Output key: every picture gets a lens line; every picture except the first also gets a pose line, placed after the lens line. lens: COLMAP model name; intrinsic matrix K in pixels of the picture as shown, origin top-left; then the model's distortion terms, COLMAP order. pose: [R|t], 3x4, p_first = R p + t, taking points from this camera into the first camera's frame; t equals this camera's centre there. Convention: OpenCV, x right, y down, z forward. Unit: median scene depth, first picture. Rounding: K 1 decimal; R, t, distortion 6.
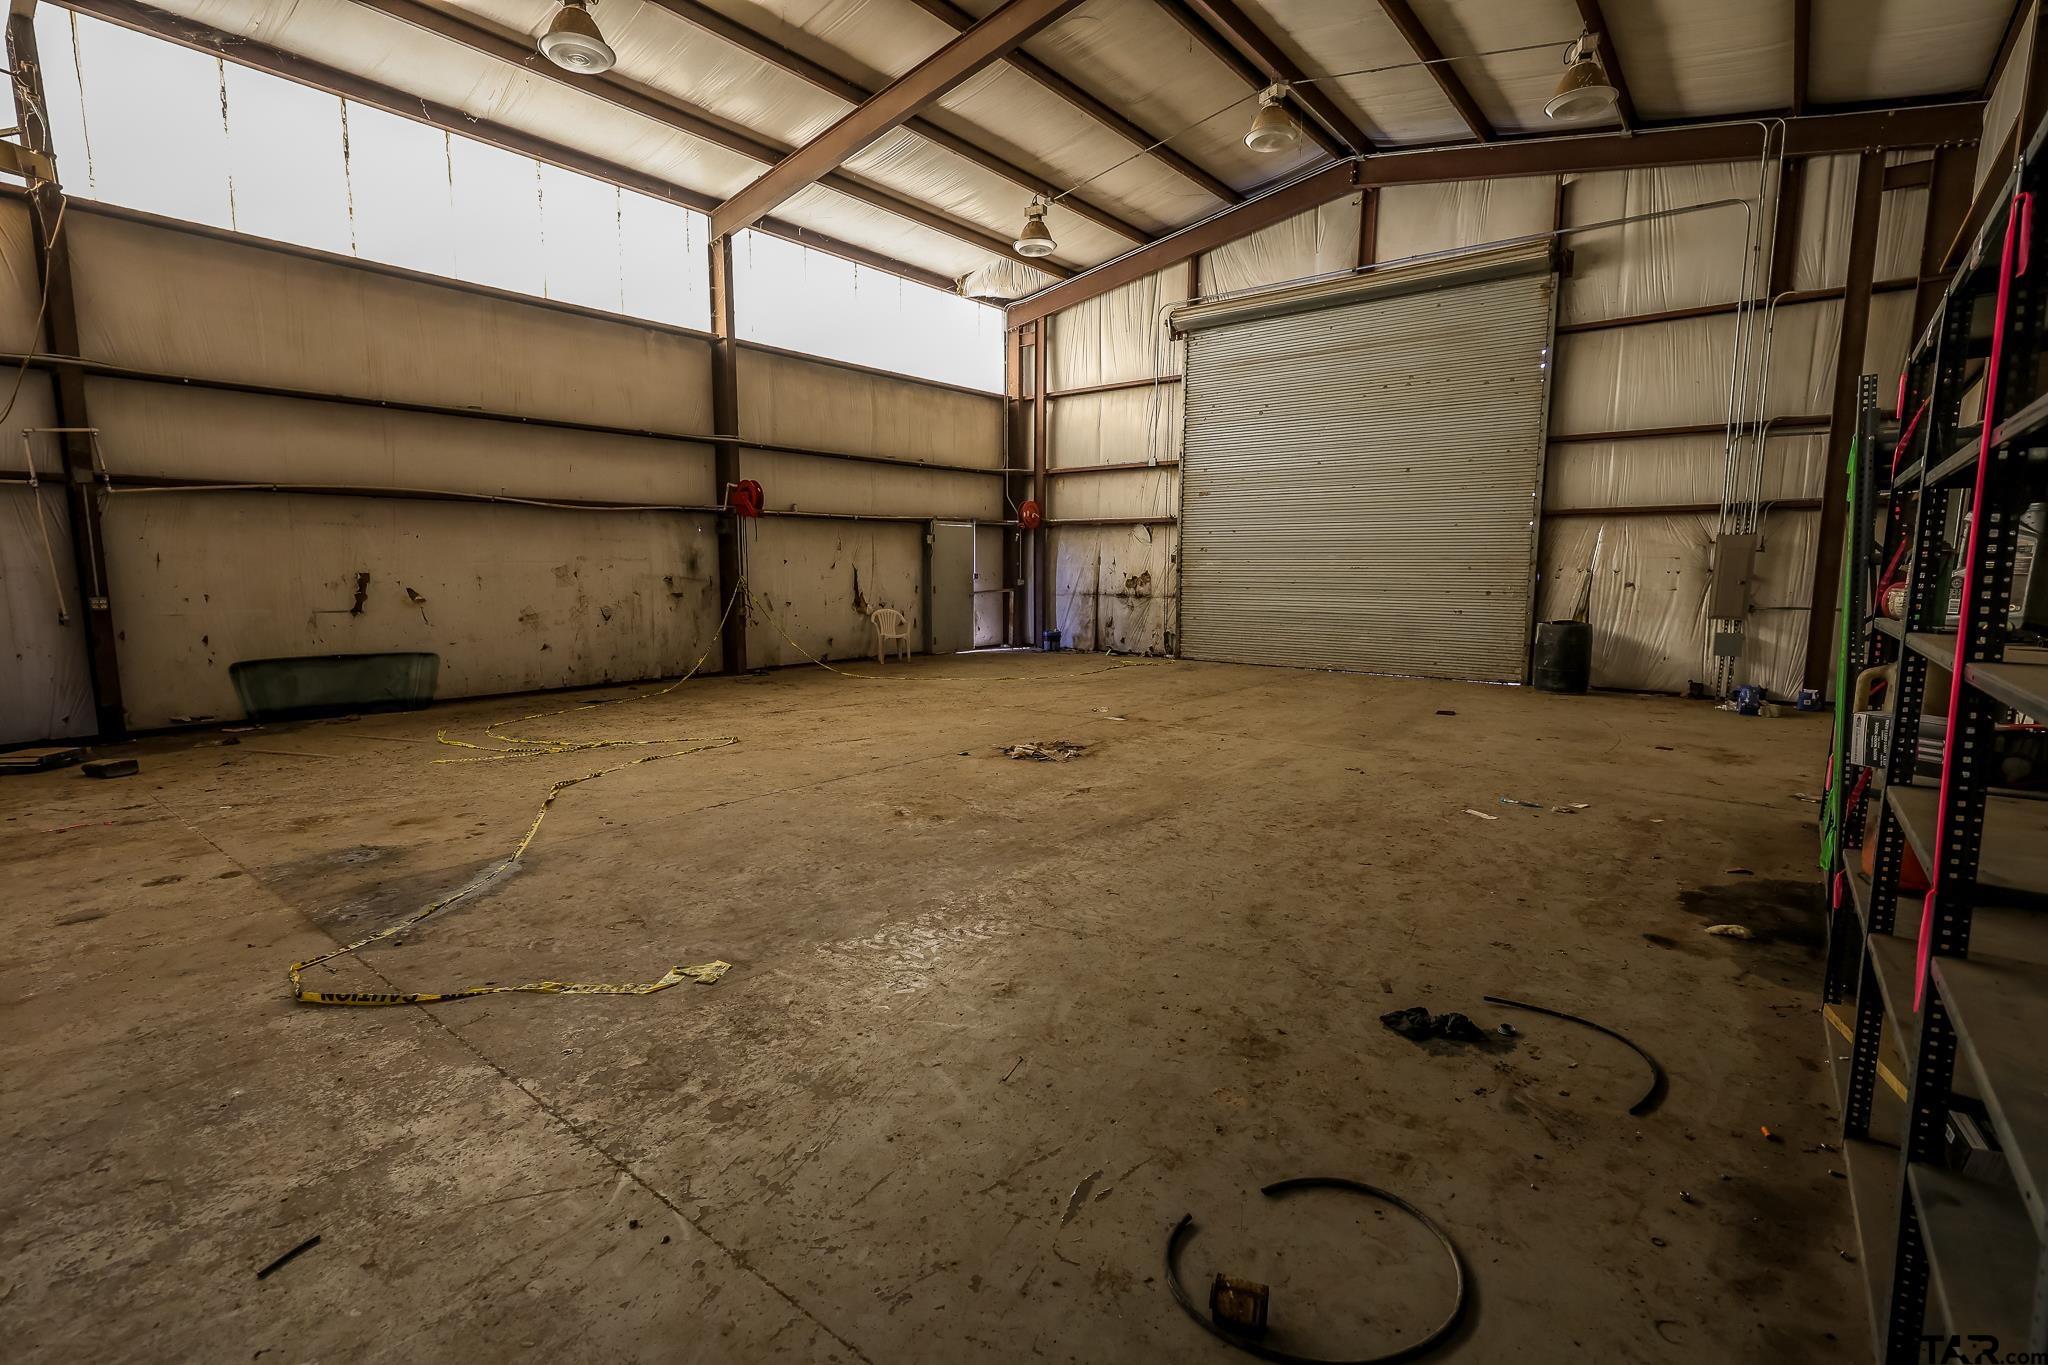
lens RADIAL K [[945.2, 0, 1024.0], [0, 945.2, 682.5], [0, 0, 1]] dist [-0.002478, -0.000253]
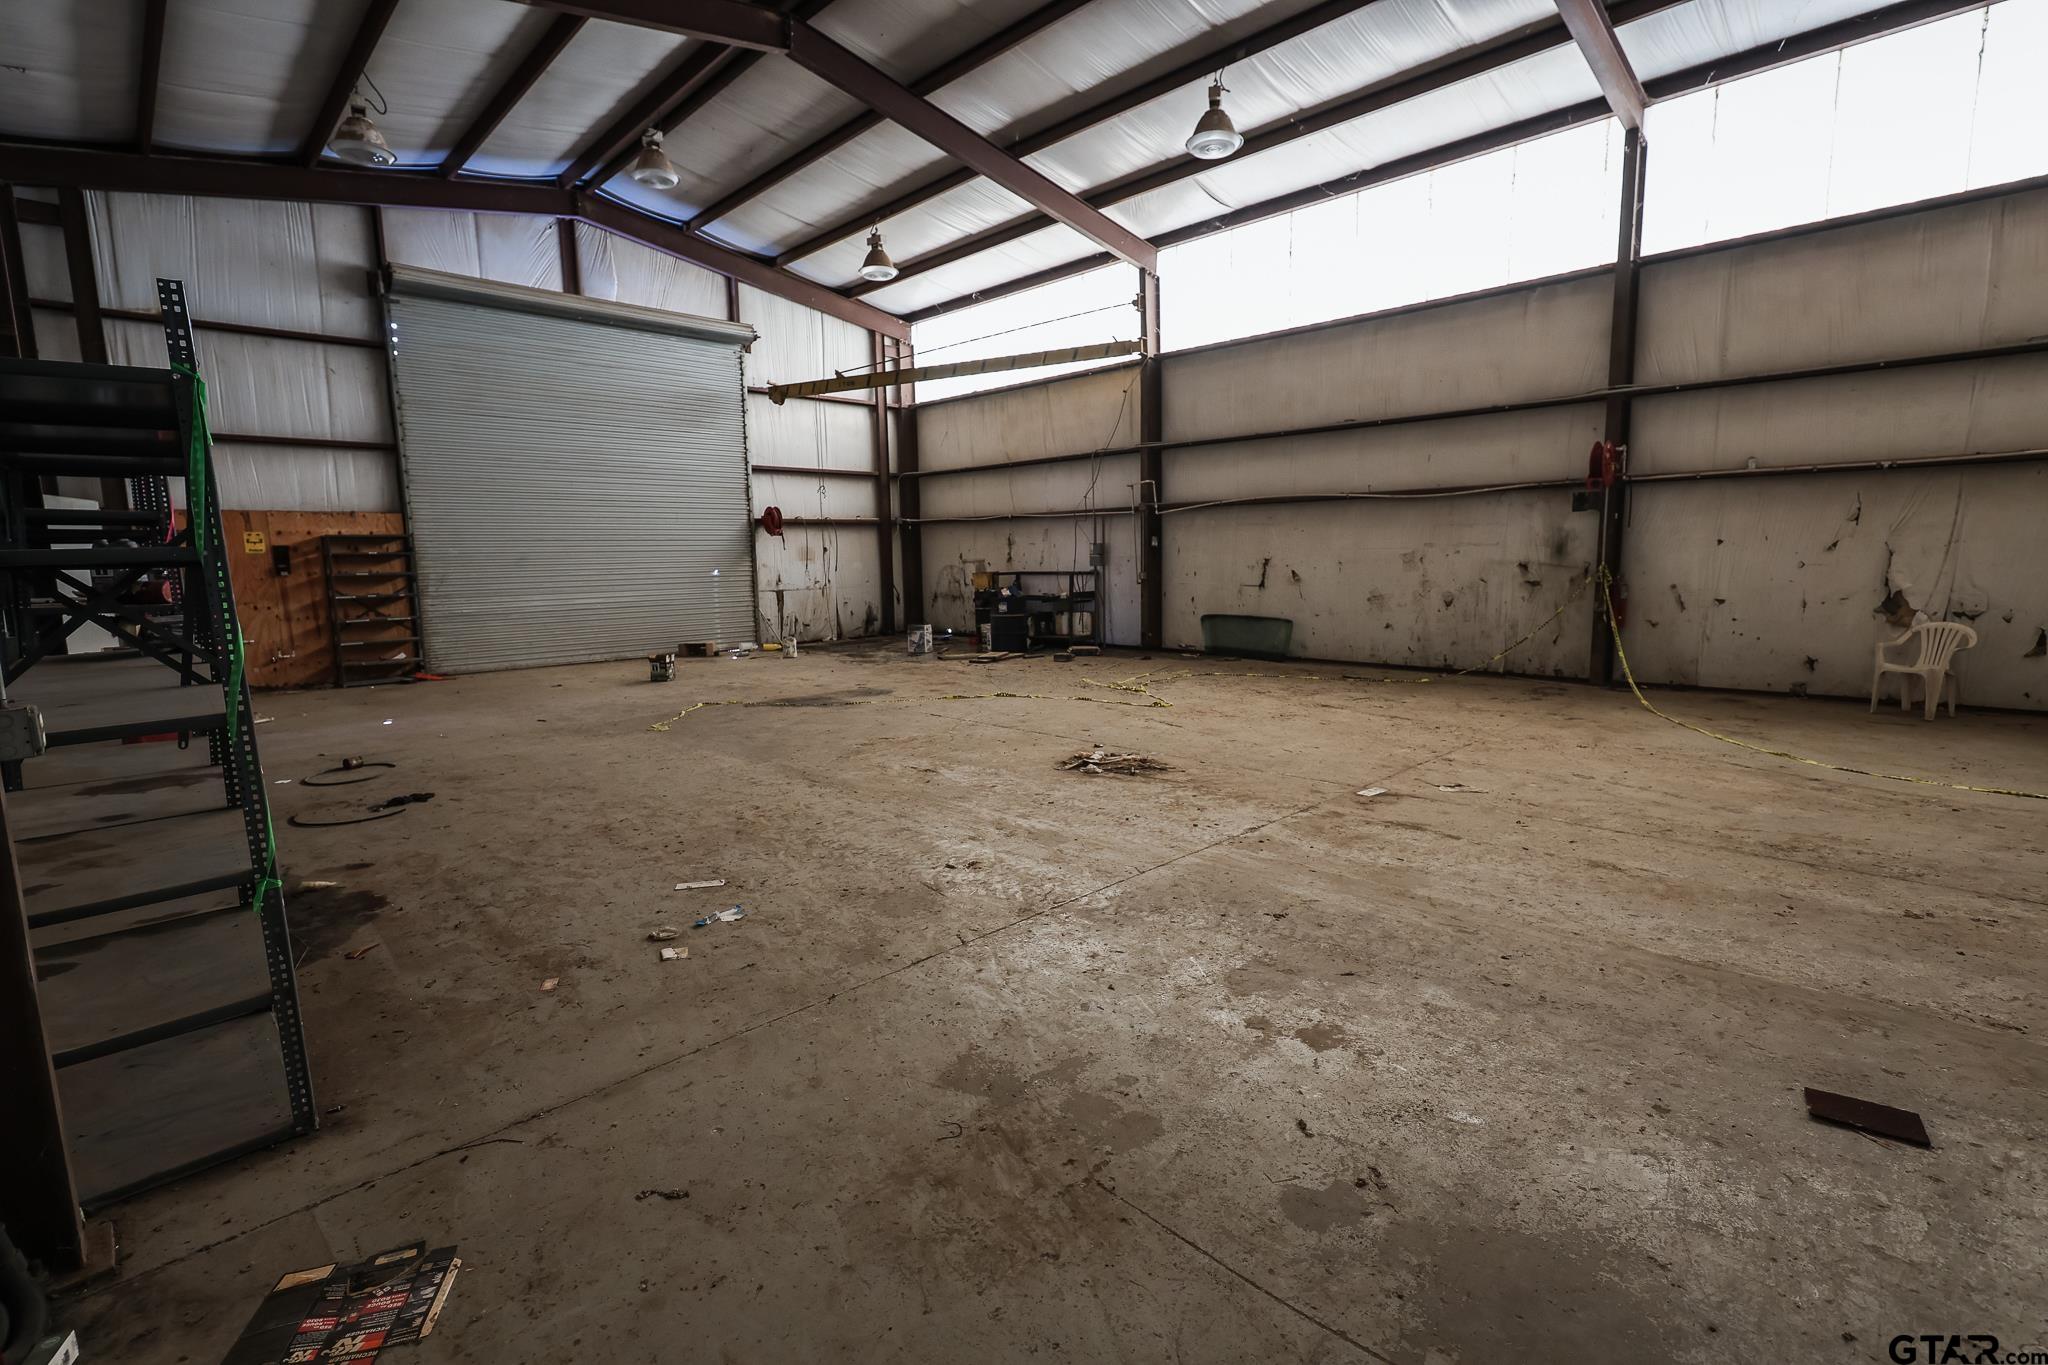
lens RADIAL K [[932.8, 0, 1024.0], [0, 932.8, 682.5], [0, 0, 1]] dist [0.002680, 0.000390]
pose [[-0.108492, 0.135960, -0.984756, 0.692058], [-0.108326, 0.983087, 0.147664, -0.097291], [0.988178, 0.122695, -0.091929, 0.765206]]
